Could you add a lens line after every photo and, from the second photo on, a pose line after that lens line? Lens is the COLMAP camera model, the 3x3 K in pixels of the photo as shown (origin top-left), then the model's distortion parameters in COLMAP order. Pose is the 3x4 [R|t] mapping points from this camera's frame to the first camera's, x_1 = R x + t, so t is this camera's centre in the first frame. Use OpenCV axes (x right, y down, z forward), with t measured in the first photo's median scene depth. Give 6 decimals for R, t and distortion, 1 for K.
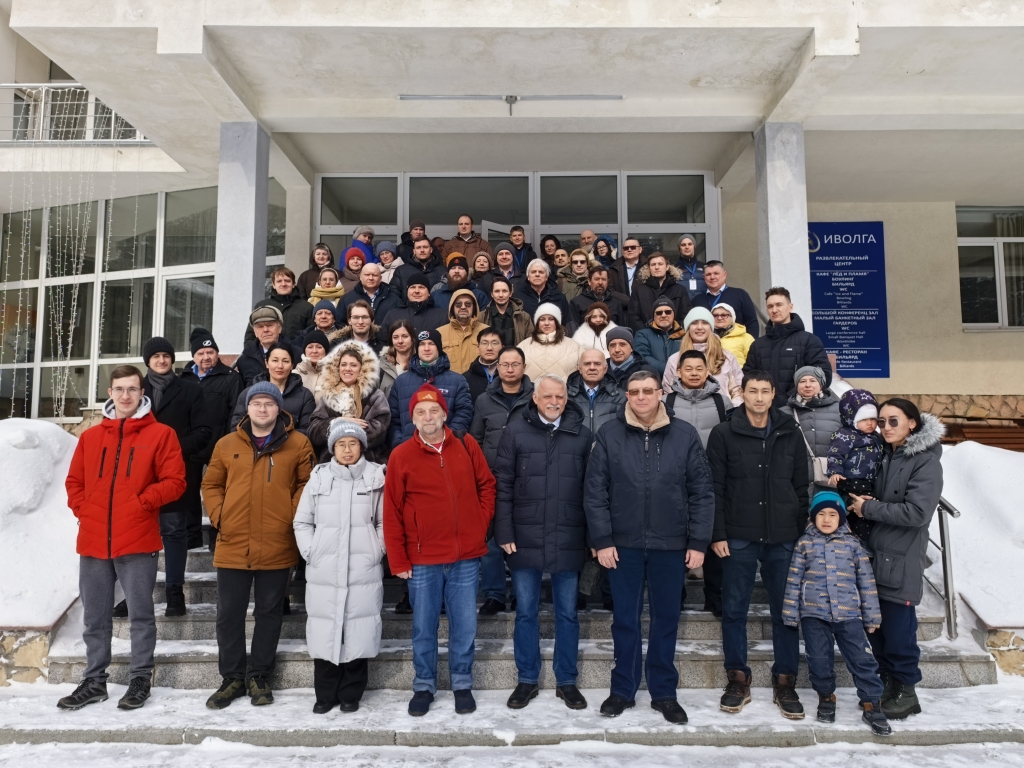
lens RADIAL K [[728.3, 0, 512.0], [0, 728.3, 384.0], [0, 0, 1]] dist [-0.004839, -0.003406]
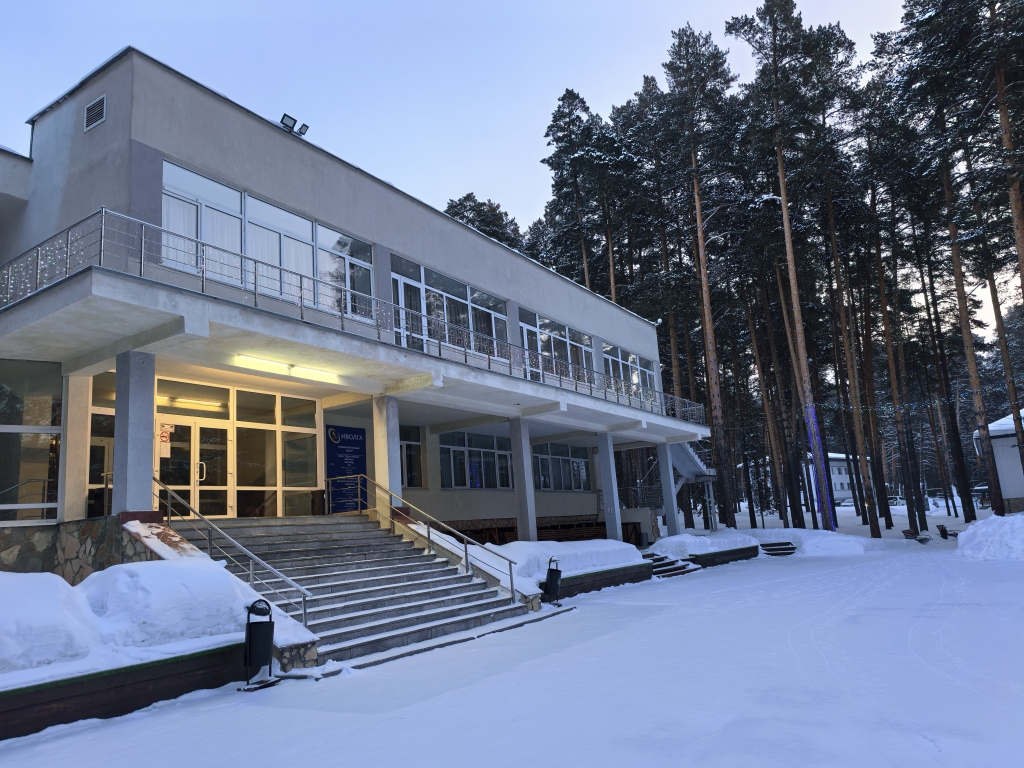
lens RADIAL K [[728.3, 0, 512.0], [0, 728.3, 384.0], [0, 0, 1]] dist [-0.004839, -0.003406]
pose [[0.540789, 0.134029, 0.830412, -2.077745], [0.010252, 0.986101, -0.165833, -0.067839], [-0.841096, 0.098194, 0.531898, -0.744735]]
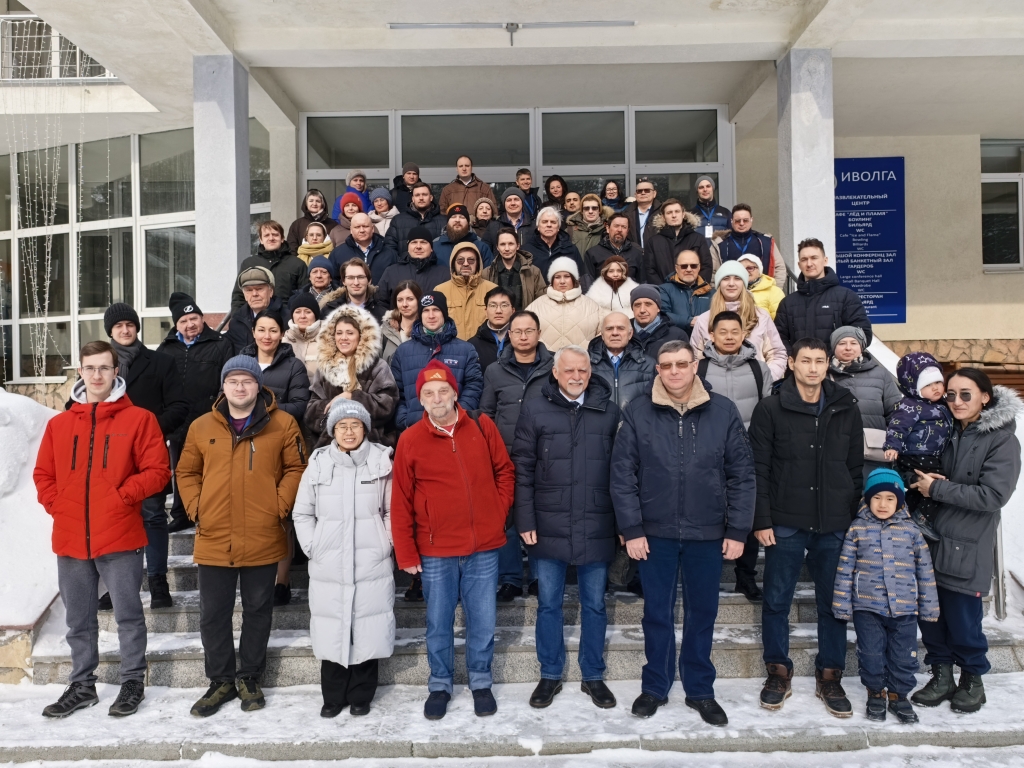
lens RADIAL K [[729.3, 0, 505.2], [0, 729.3, 387.5], [0, 0, 1]] dist [-0.005107, -0.007751]
pose [[0.999920, -0.012522, 0.001711, -0.029558], [0.012328, 0.996213, 0.086065, -0.033704], [-0.002783, -0.086037, 0.996288, 0.095007]]
